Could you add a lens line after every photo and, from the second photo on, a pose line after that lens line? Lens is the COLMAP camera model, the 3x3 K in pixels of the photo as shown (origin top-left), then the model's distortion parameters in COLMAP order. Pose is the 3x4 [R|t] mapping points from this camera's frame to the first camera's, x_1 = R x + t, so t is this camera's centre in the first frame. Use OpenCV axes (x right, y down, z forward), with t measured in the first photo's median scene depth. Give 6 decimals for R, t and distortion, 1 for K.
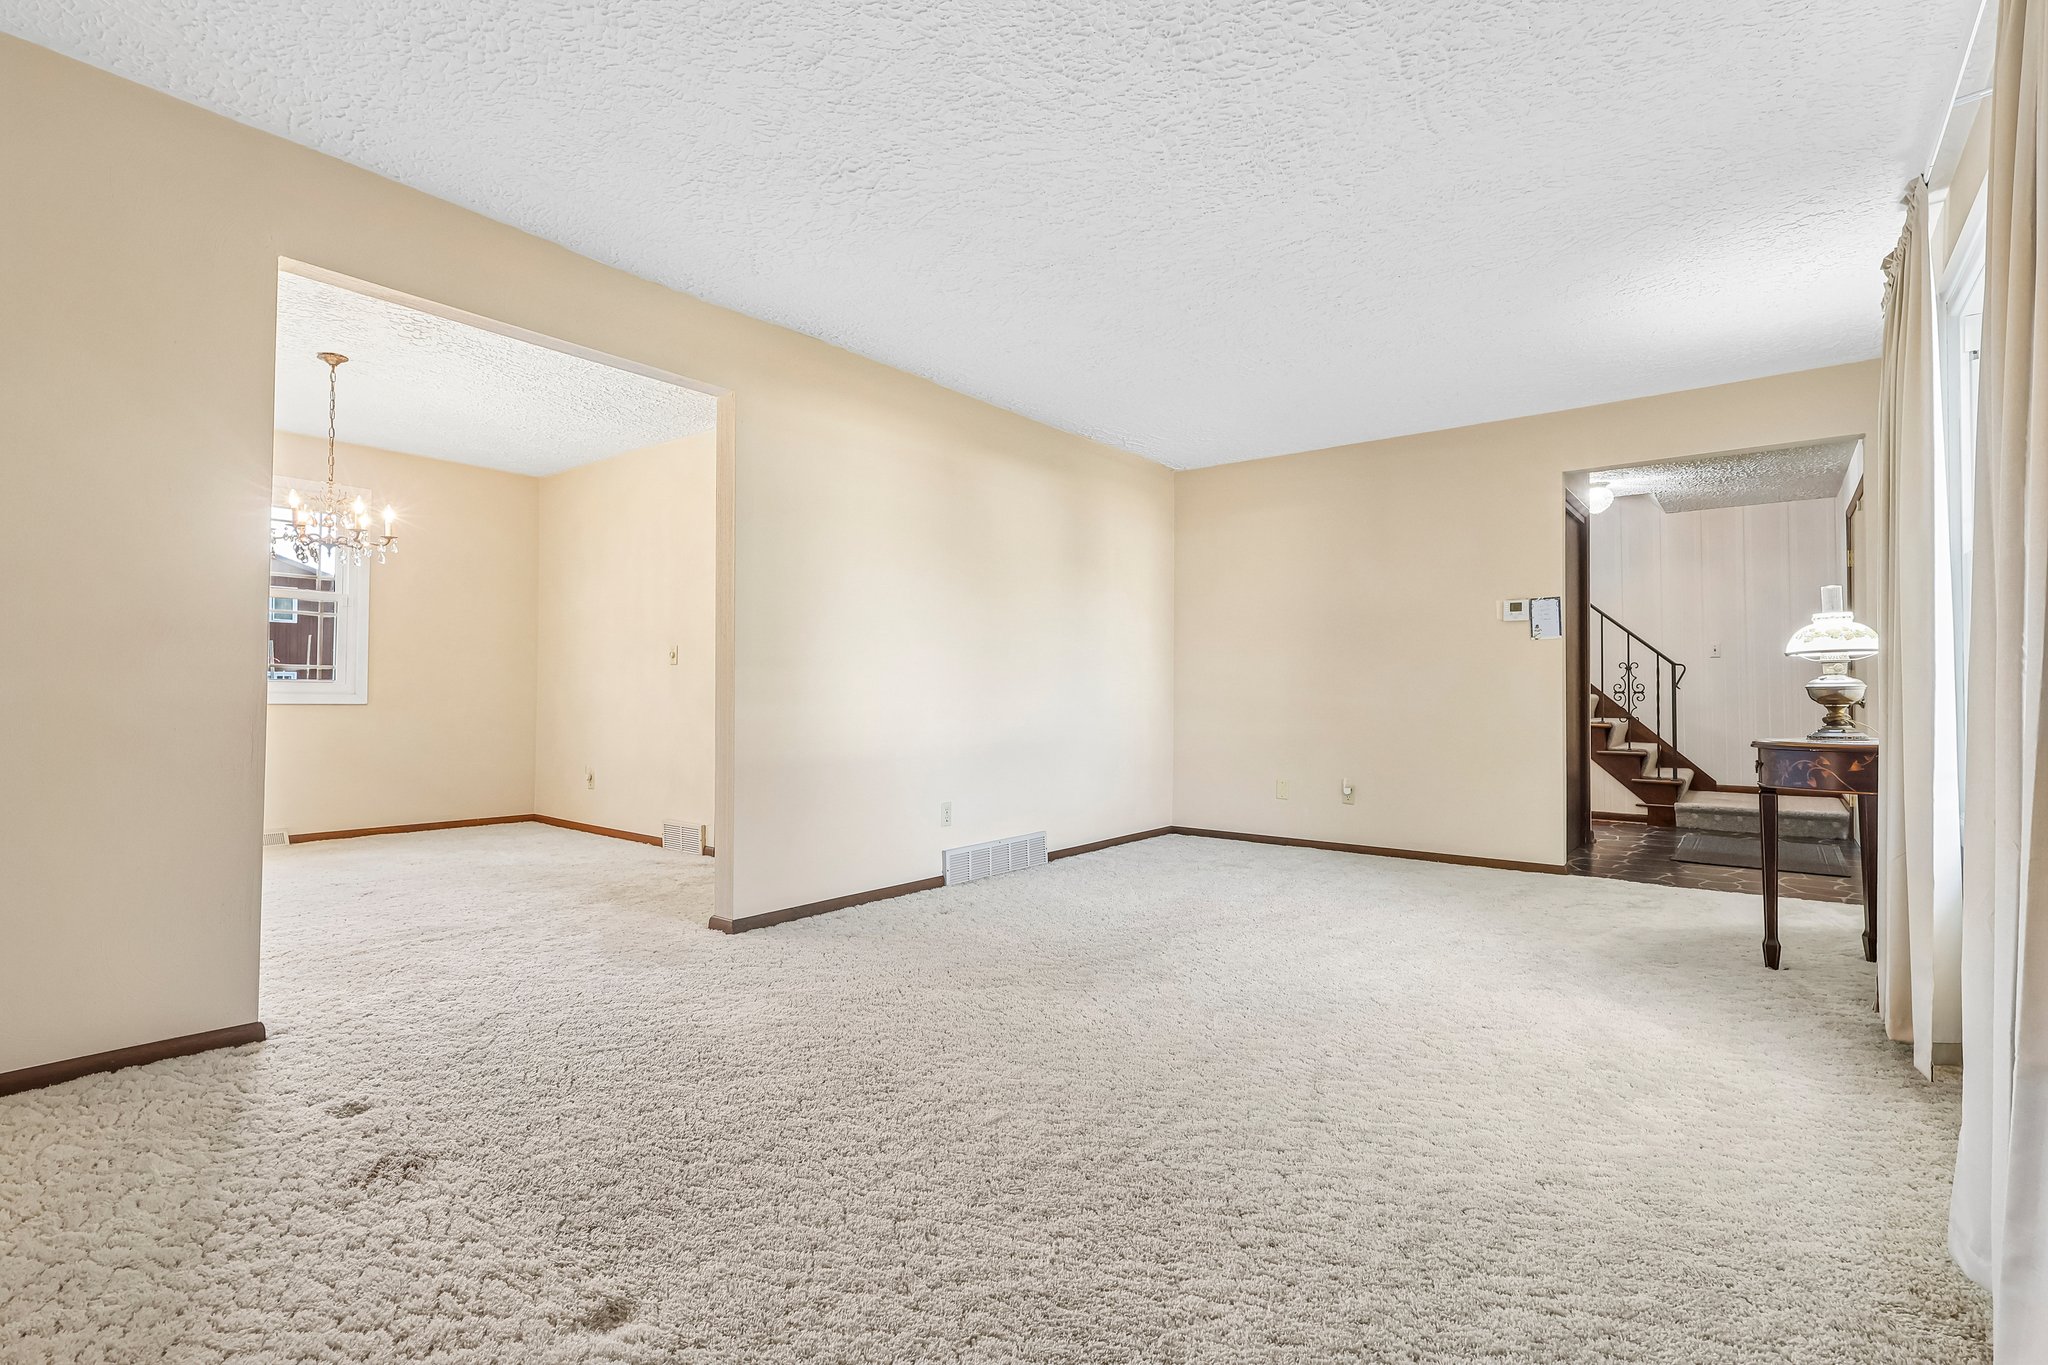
lens RADIAL K [[970.6, 0, 991.8], [0, 970.6, 689.1], [0, 0, 1]] dist [-0.002369, -0.000859]
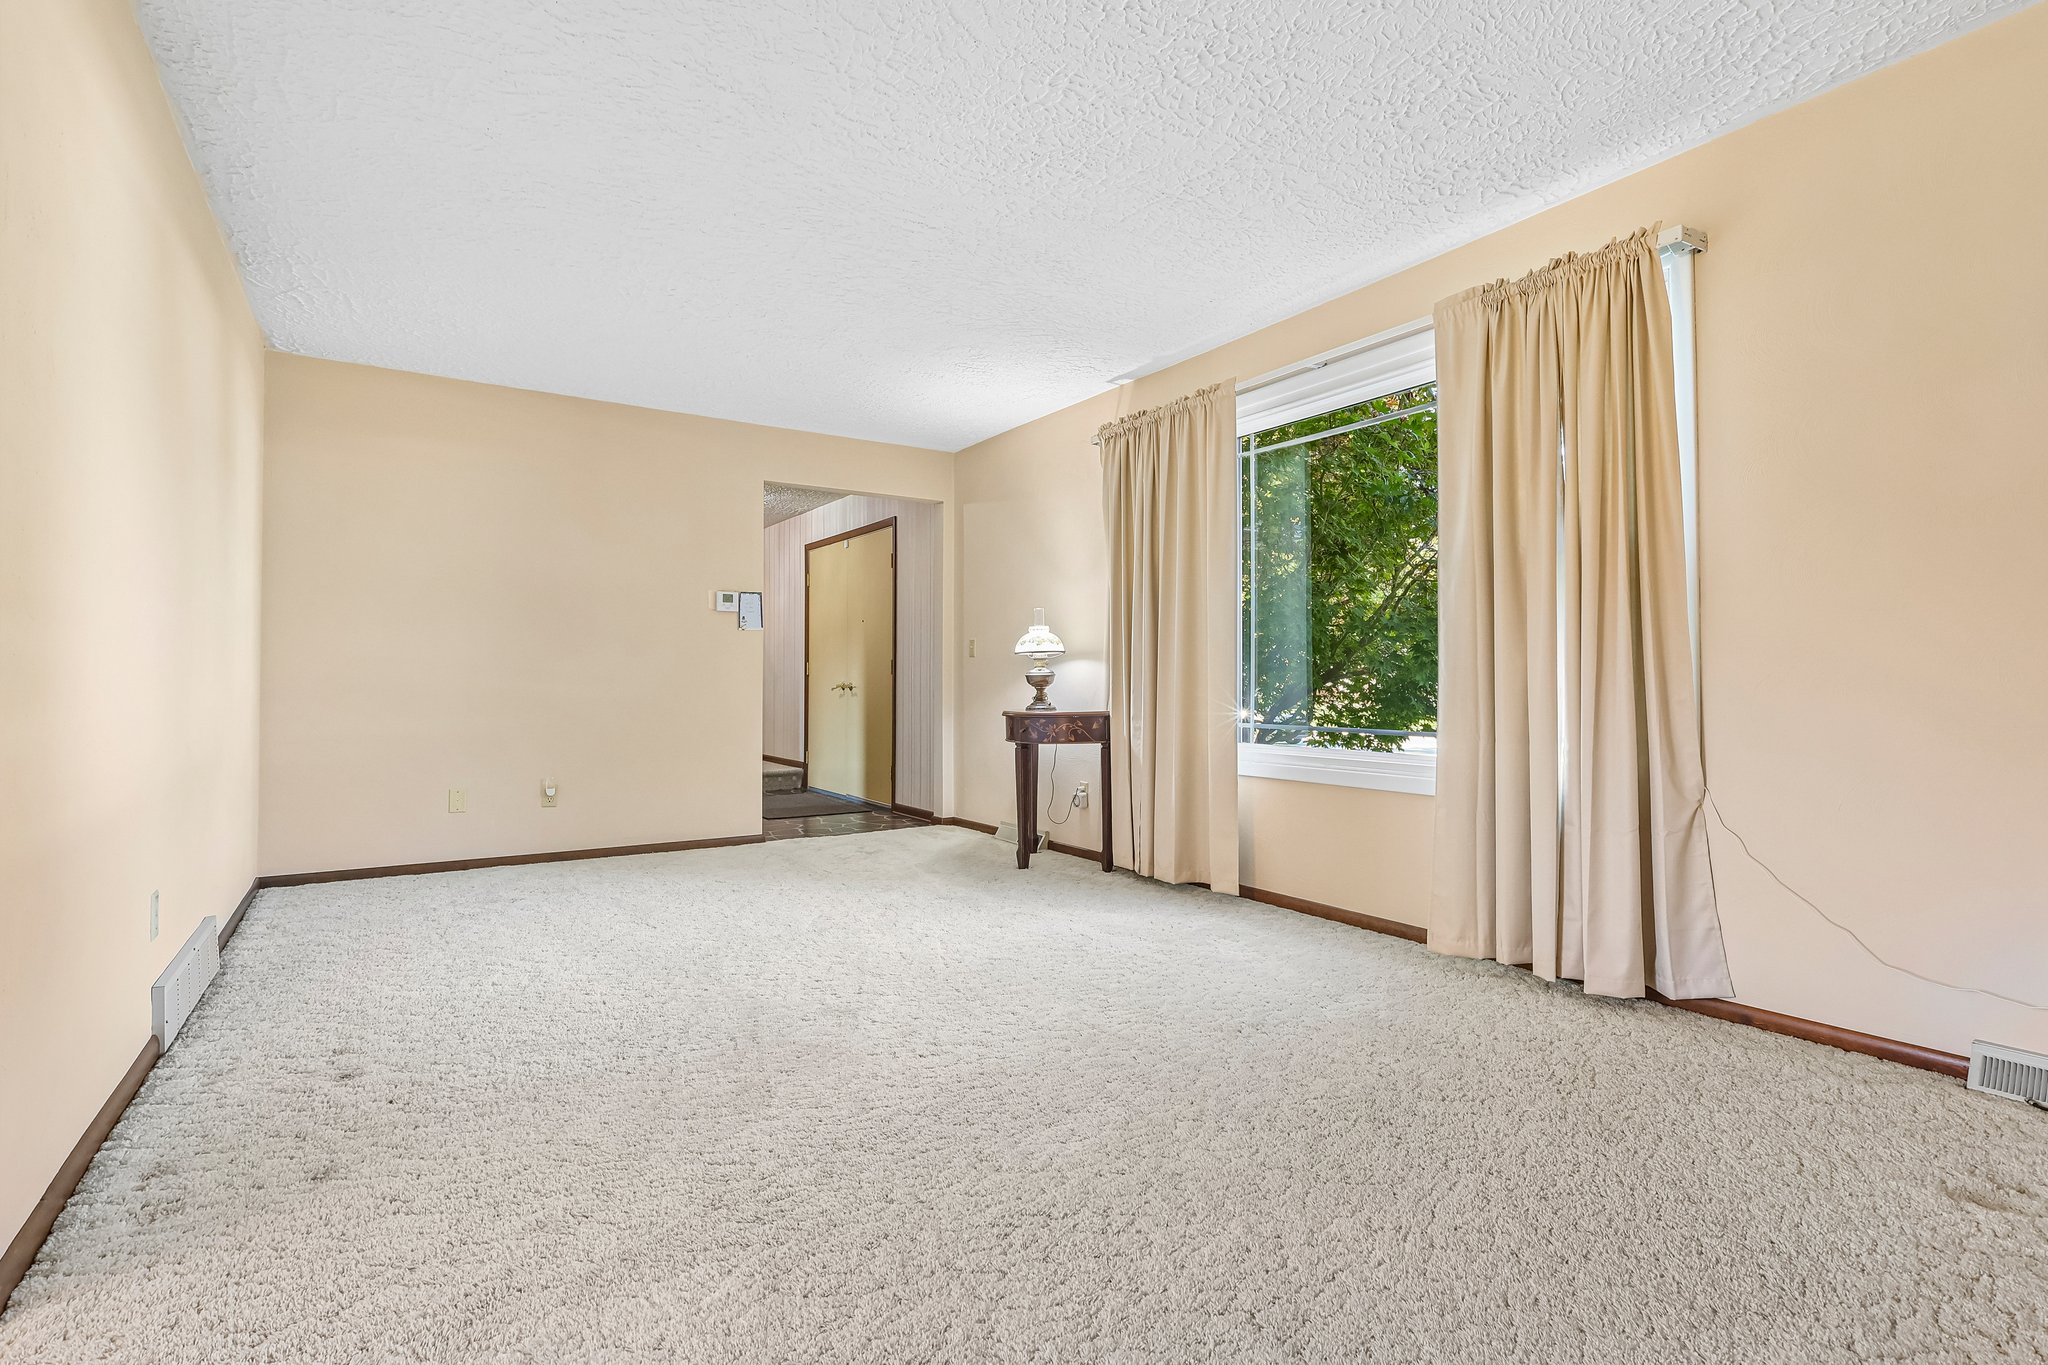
lens RADIAL K [[970.6, 0, 1014.0], [0, 970.6, 676.4], [0, 0, 1]] dist [-0.002369, -0.000859]
pose [[0.282821, 0.004718, 0.959161, -0.587532], [-0.003693, 0.999986, -0.003830, 0.005586], [-0.959166, -0.002459, 0.282834, 0.603673]]
